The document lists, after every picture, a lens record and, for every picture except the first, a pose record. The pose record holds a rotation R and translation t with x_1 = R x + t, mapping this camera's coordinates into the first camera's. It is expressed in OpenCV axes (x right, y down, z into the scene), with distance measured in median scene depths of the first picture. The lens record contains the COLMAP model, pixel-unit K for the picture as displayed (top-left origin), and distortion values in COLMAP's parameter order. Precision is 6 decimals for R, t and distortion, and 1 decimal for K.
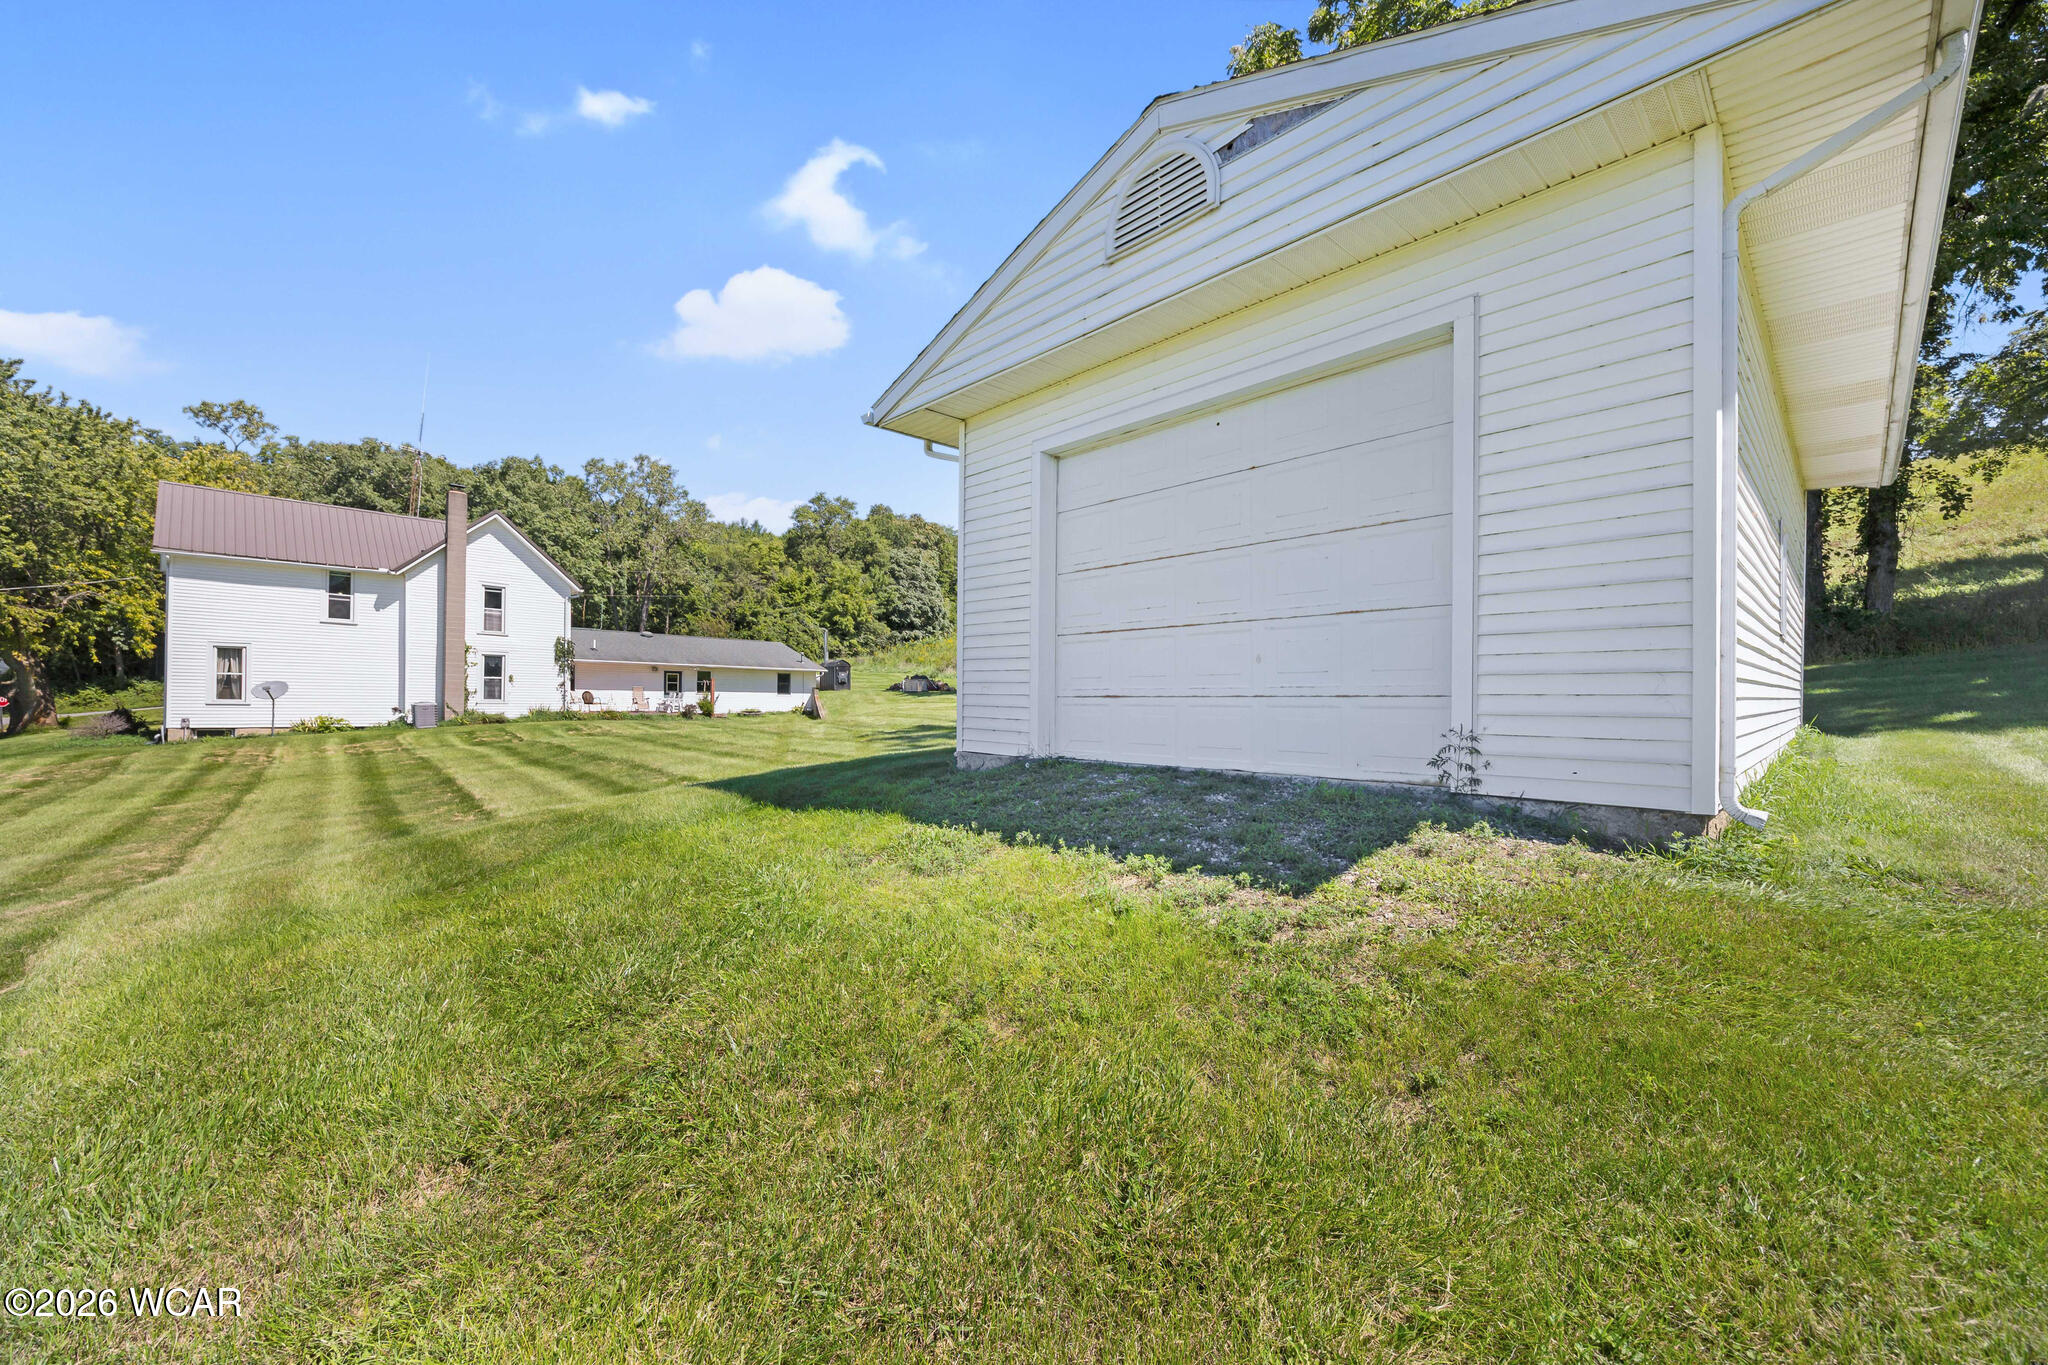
lens RADIAL K [[770.5, 0, 994.0], [0, 770.5, 702.5], [0, 0, 1]] dist [0.000307, 0.000020]
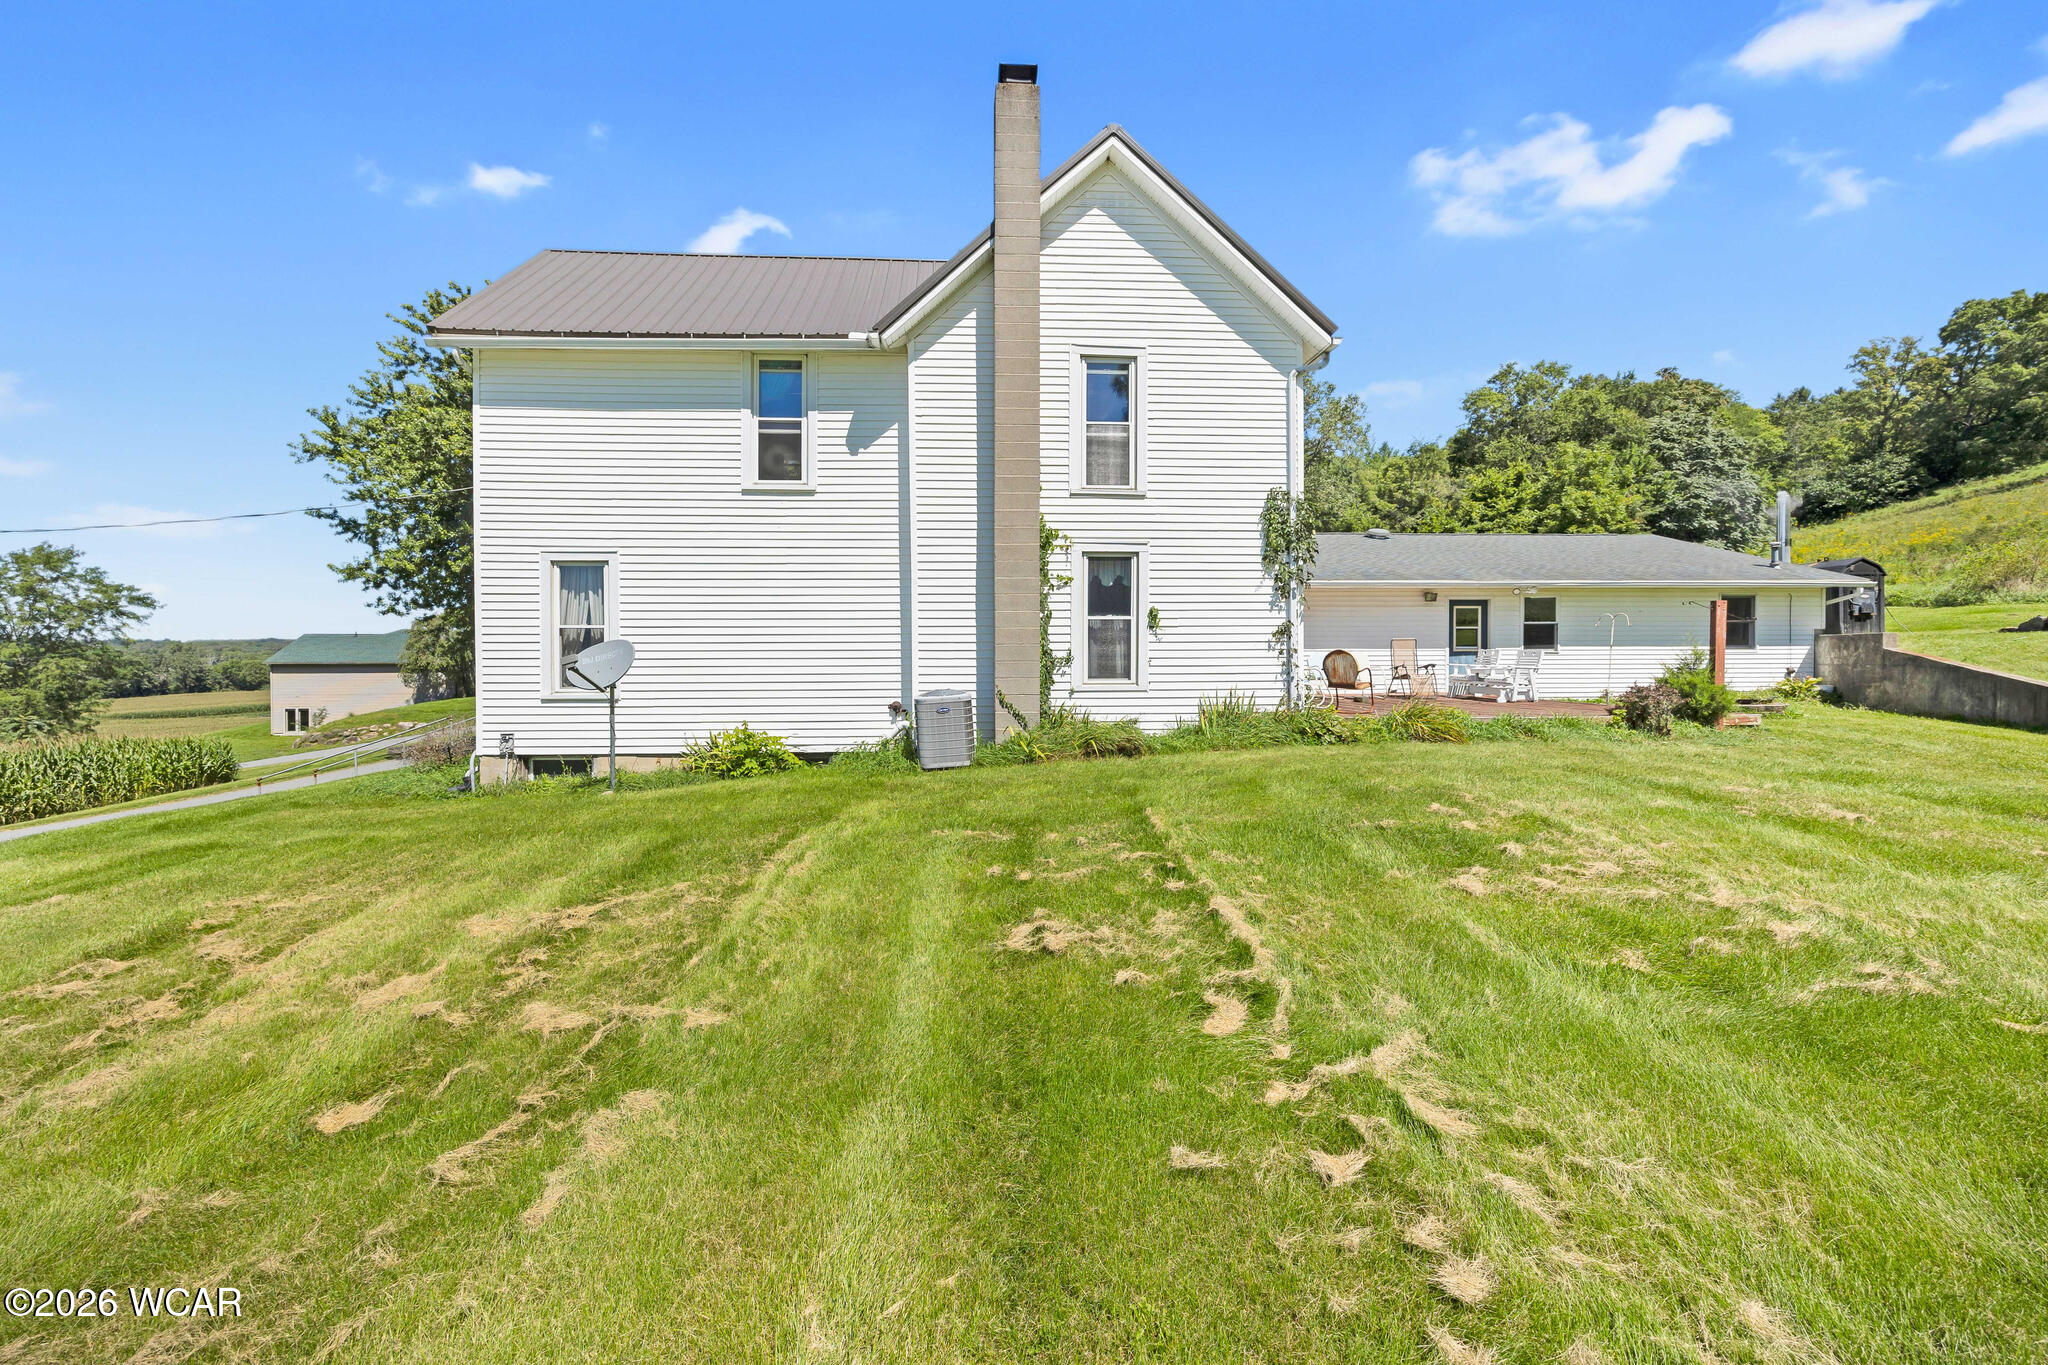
lens RADIAL K [[784.2, 0, 1024.0], [0, 784.2, 682.5], [0, 0, 1]] dist [0.000278, -0.000032]
pose [[0.765517, 0.002057, -0.643413, -0.138483], [0.014700, 0.999678, 0.020685, -0.003236], [0.643248, -0.025293, 0.765240, 0.215520]]
